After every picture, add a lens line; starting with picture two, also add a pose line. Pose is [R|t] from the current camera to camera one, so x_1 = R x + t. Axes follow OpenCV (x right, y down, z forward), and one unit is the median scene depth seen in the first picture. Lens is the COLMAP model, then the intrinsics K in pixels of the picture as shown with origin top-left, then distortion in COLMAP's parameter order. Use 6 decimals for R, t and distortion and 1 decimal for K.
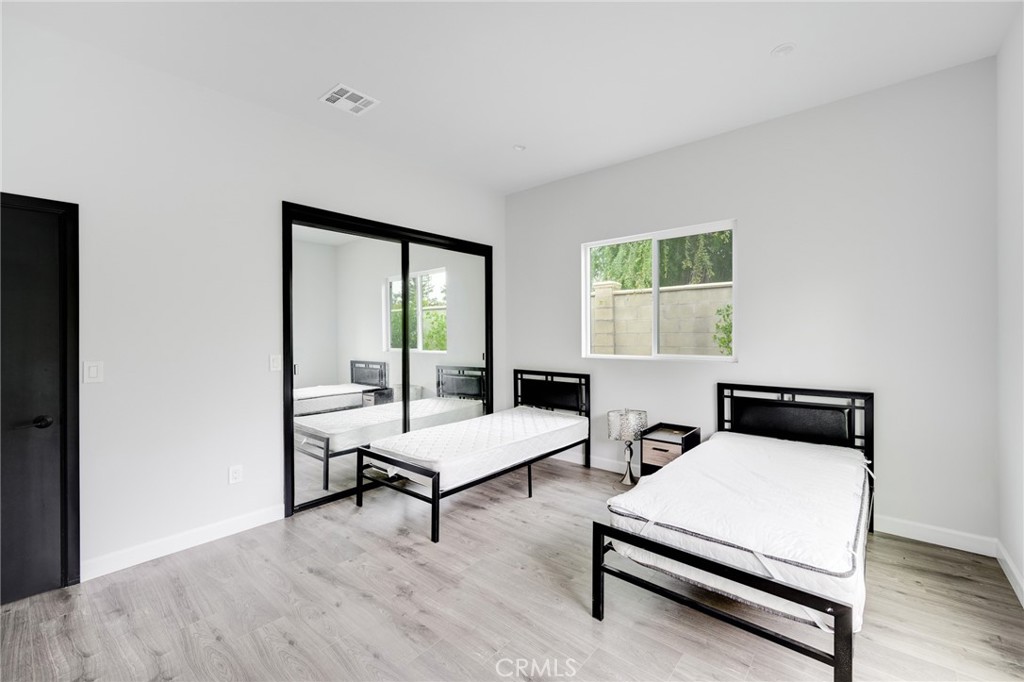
lens RADIAL K [[418.0, 0, 507.7], [0, 418.0, 336.0], [0, 0, 1]] dist [0.003478, -0.000063]
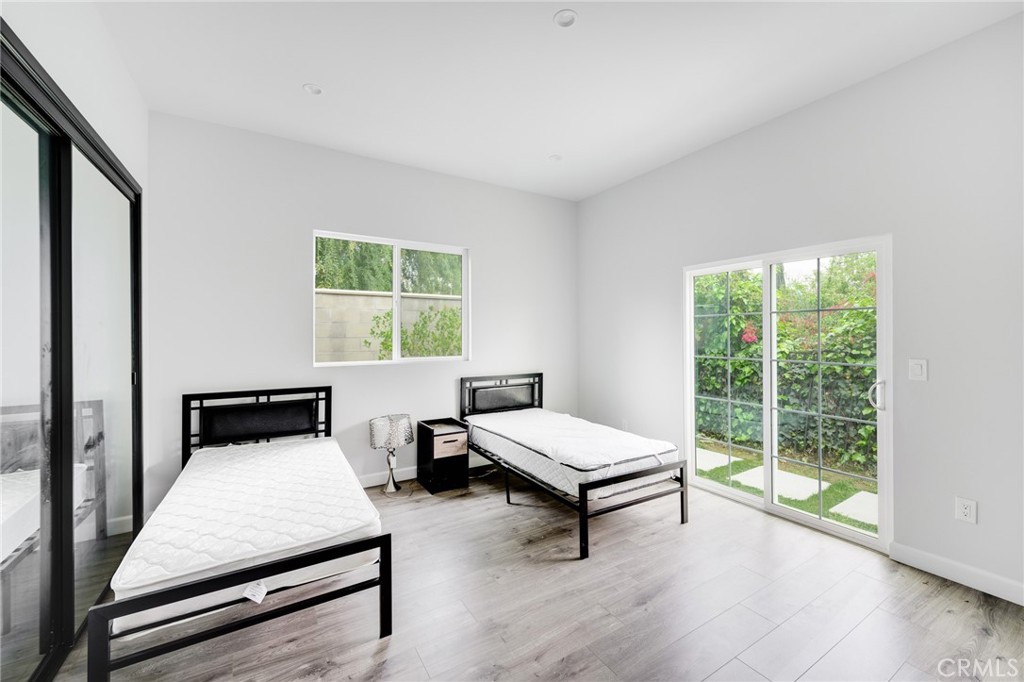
lens RADIAL K [[418.0, 0, 515.1], [0, 418.0, 341.5], [0, 0, 1]] dist [0.003478, -0.000063]
pose [[0.296804, -0.009284, 0.954893, -0.501489], [0.006017, 0.999951, 0.007852, -0.003305], [-0.954919, 0.003415, 0.296846, 0.378126]]
